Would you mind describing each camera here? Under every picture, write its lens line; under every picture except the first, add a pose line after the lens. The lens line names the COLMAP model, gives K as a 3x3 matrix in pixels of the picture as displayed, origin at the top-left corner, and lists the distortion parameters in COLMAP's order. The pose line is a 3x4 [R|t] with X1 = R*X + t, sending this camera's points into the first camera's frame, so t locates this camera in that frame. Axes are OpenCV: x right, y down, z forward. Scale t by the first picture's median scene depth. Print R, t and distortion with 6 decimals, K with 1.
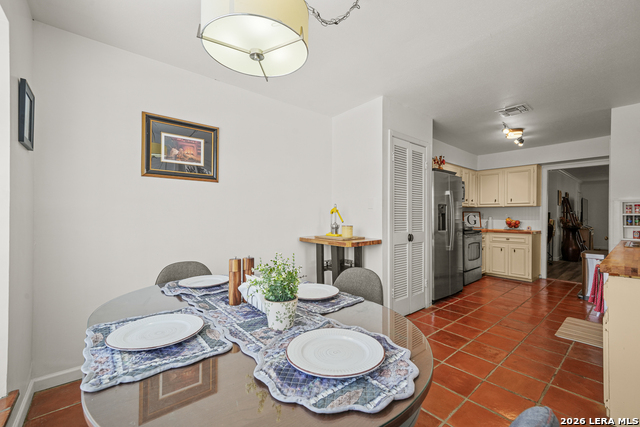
lens RADIAL K [[269.6, 0, 317.3], [0, 269.6, 213.4], [0, 0, 1]] dist [0.000784, 0.000201]
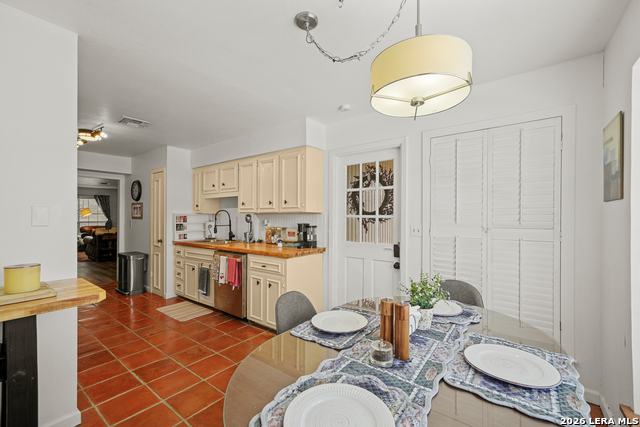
lens RADIAL K [[269.6, 0, 317.5], [0, 269.6, 215.7], [0, 0, 1]] dist [0.000784, 0.000201]
pose [[-0.220855, -0.001095, 0.975306, -0.499607], [-0.005112, 0.999987, -0.000035, -0.046534], [-0.975293, -0.004994, -0.220858, 0.679855]]
